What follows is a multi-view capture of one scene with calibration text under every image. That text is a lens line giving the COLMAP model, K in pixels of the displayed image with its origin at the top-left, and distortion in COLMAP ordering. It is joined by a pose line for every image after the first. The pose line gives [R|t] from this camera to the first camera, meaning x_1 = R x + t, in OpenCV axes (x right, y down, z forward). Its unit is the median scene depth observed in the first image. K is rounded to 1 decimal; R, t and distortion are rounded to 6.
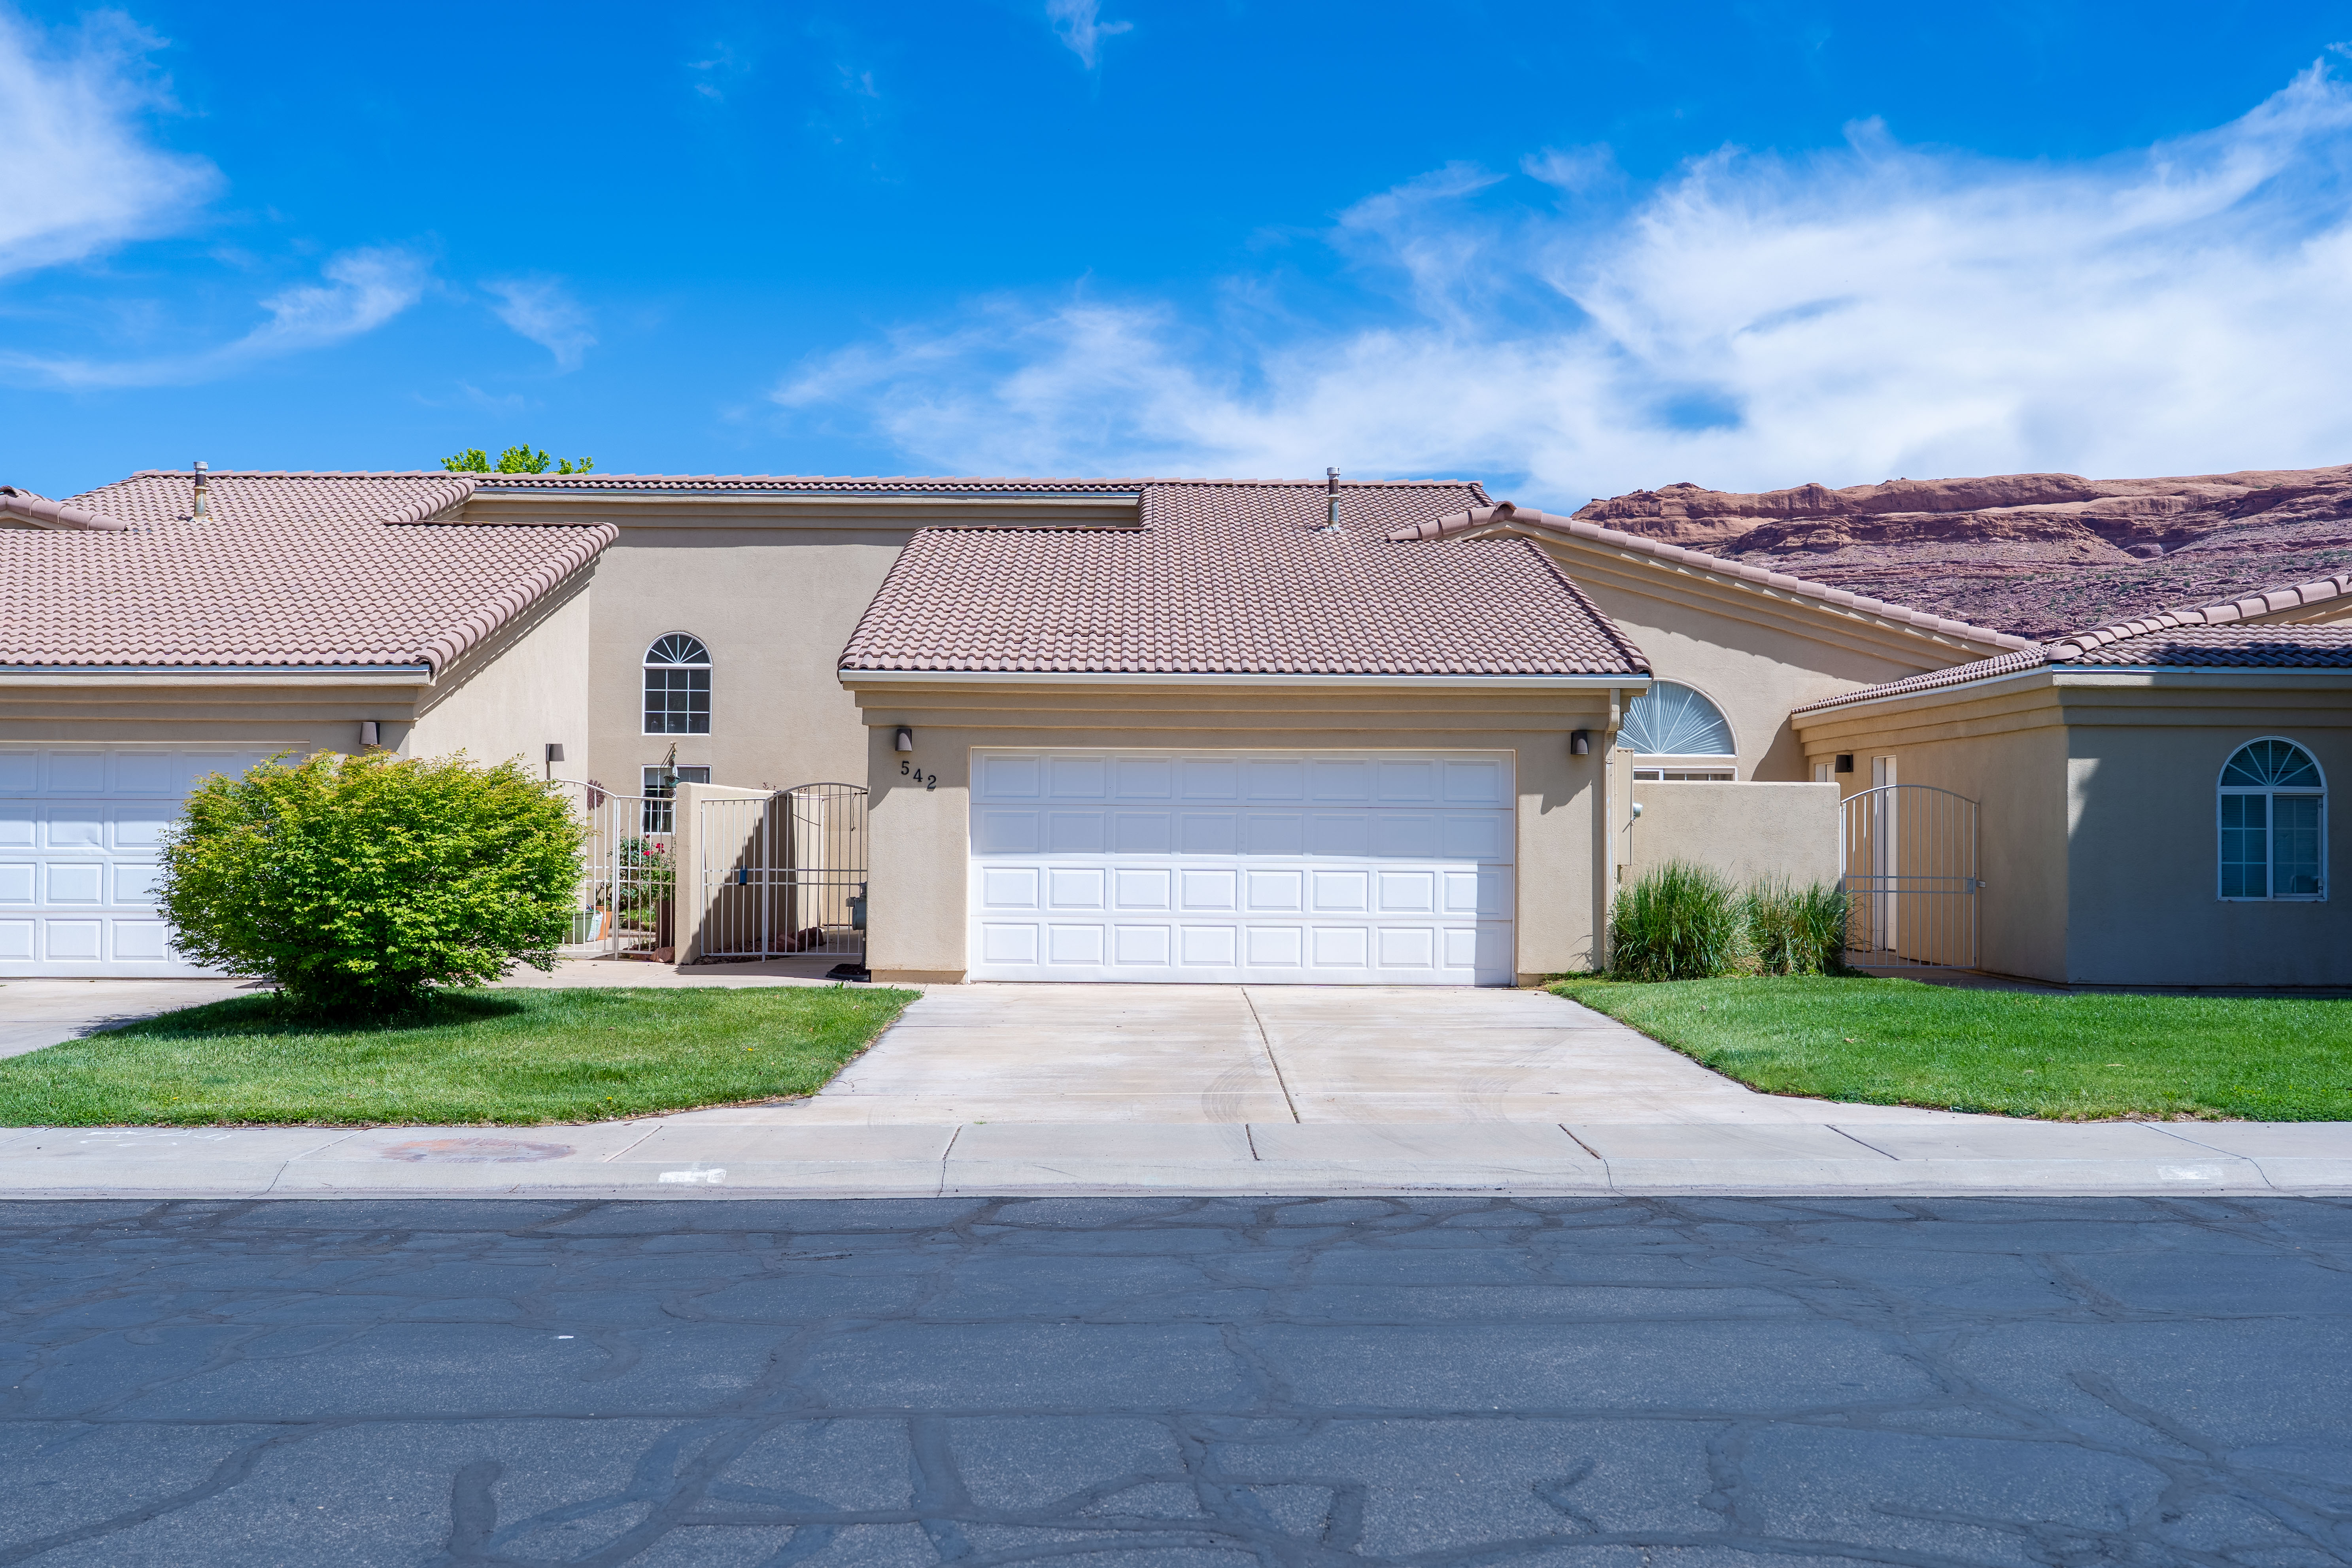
lens RADIAL K [[2261.5, 0, 1176.0], [0, 2261.5, 784.0], [0, 0, 1]] dist [0.007034, 0.002268]
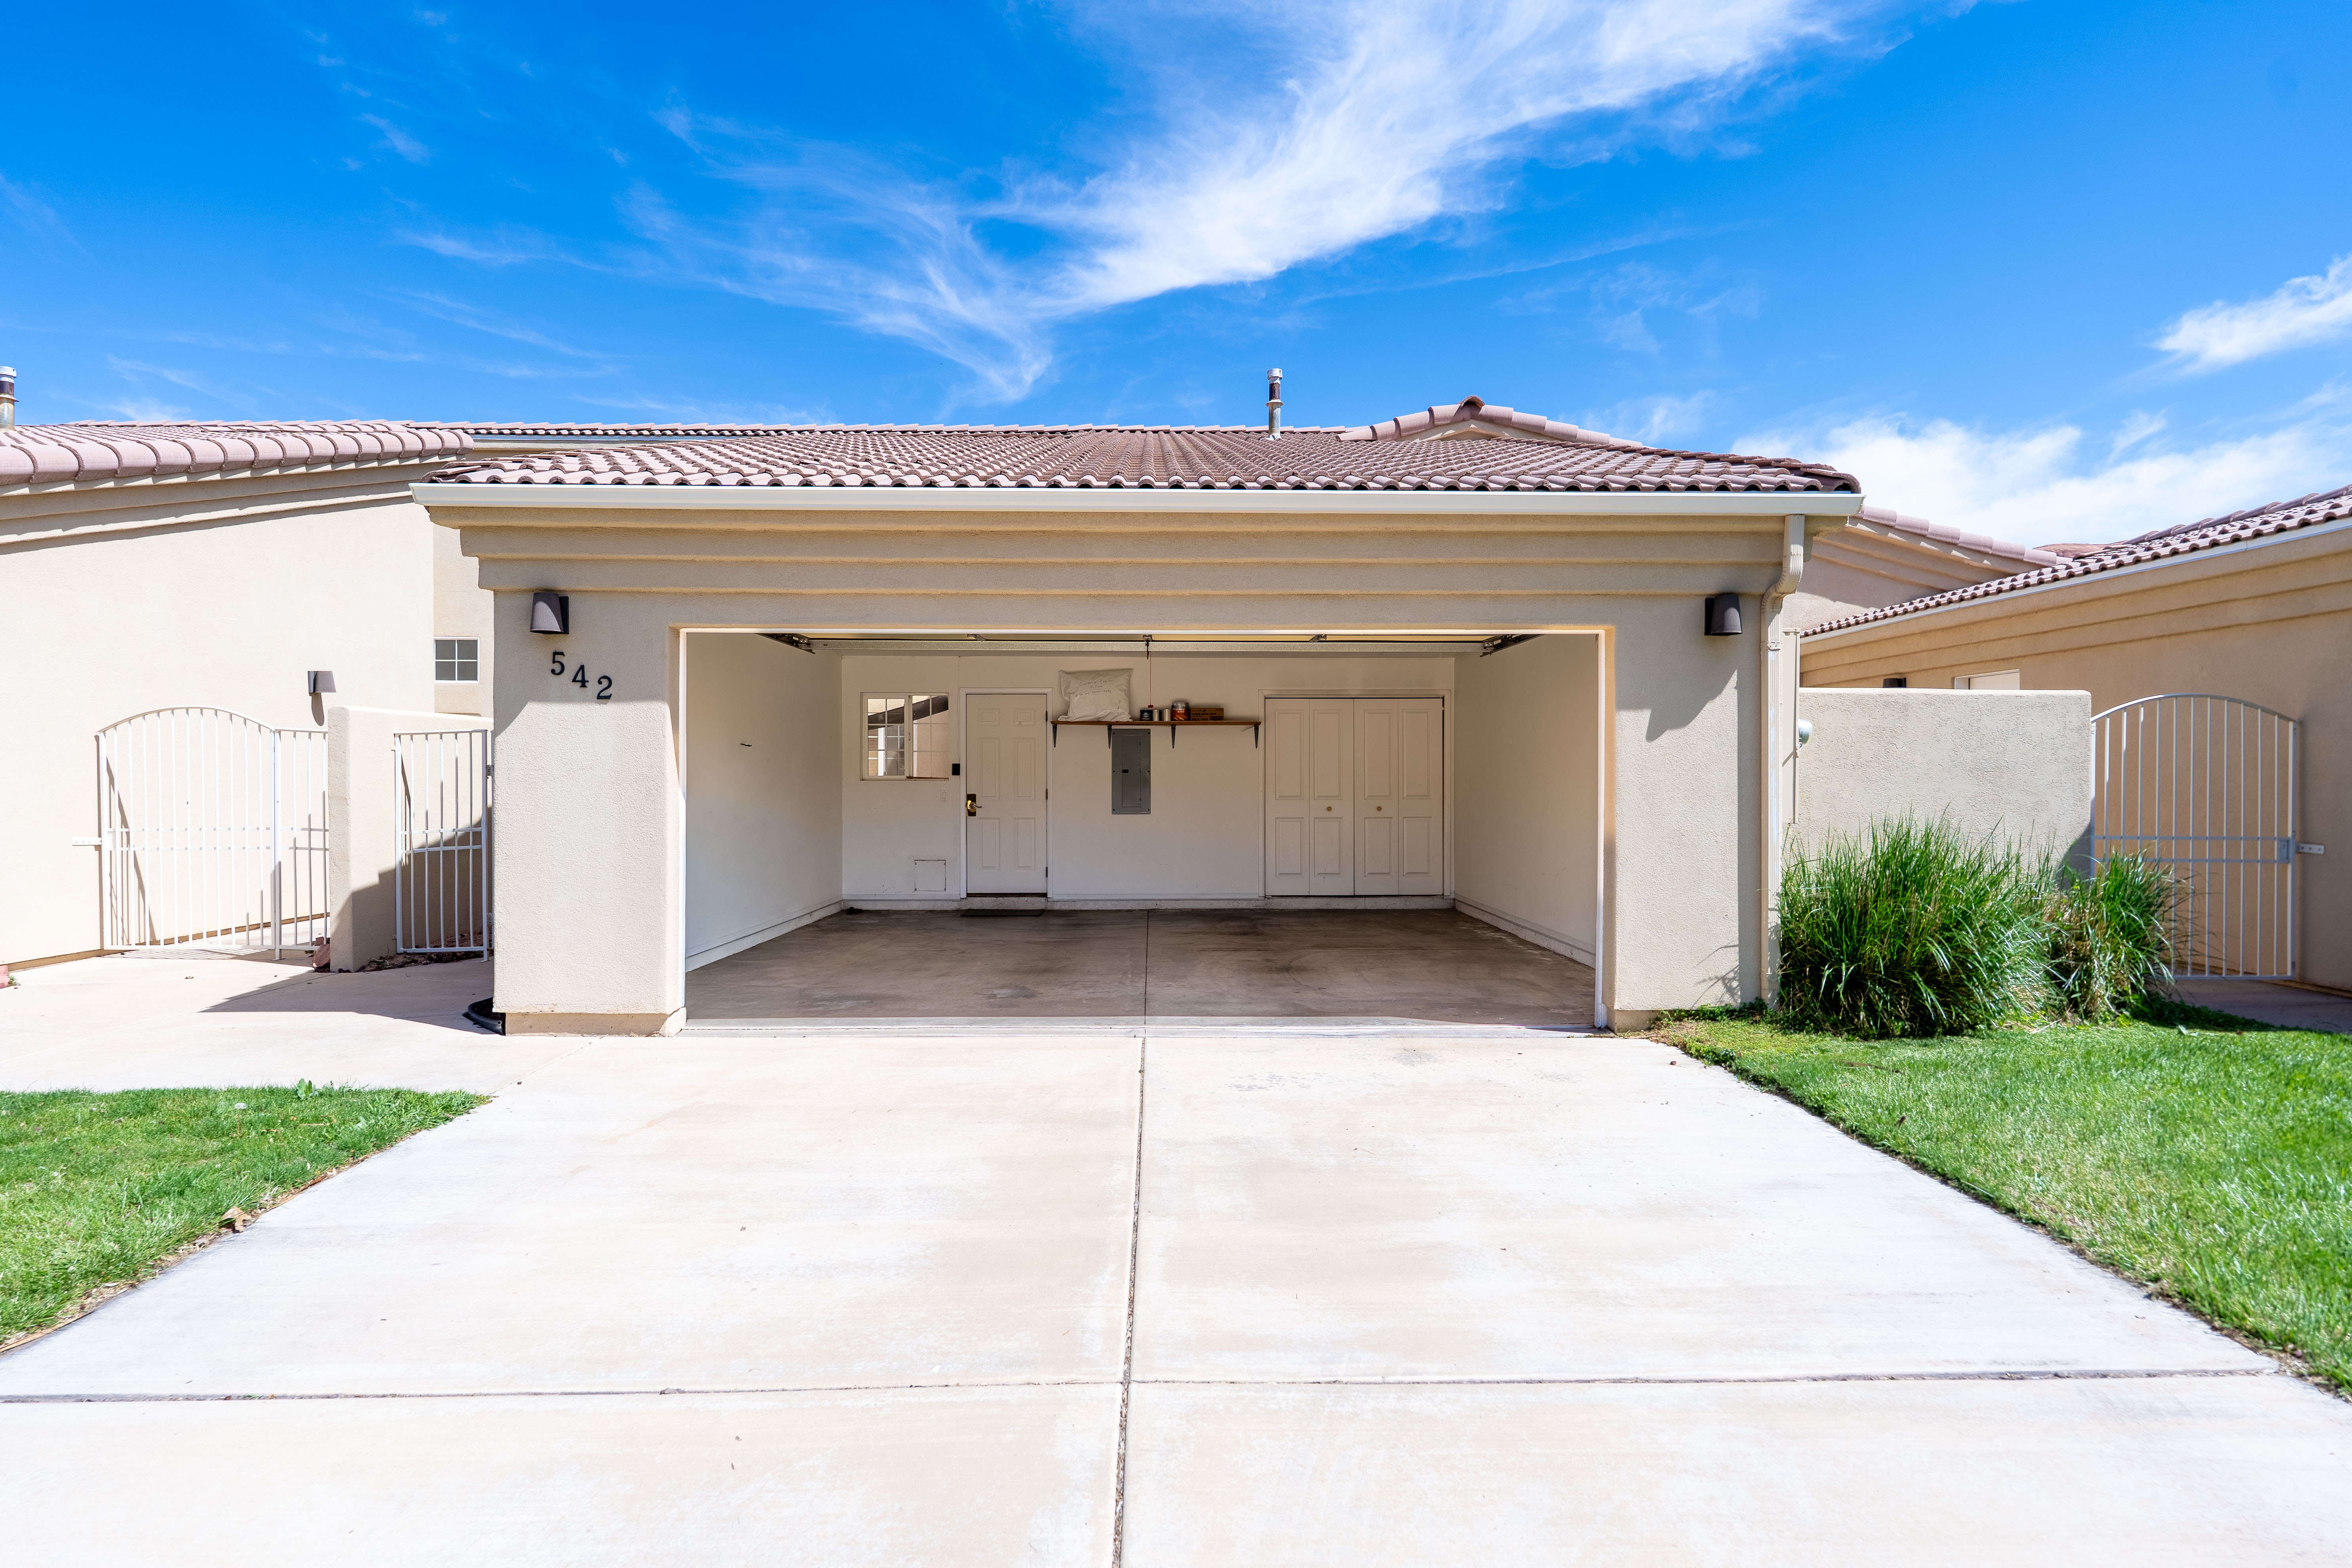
lens RADIAL K [[972.8, 0, 1176.0], [0, 972.8, 784.0], [0, 0, 1]] dist [0.001641, 0.000208]
pose [[0.999966, -0.005299, -0.006337, 0.032424], [0.005460, 0.999653, 0.025763, 0.014891], [0.006199, -0.025796, 0.999648, 0.619466]]
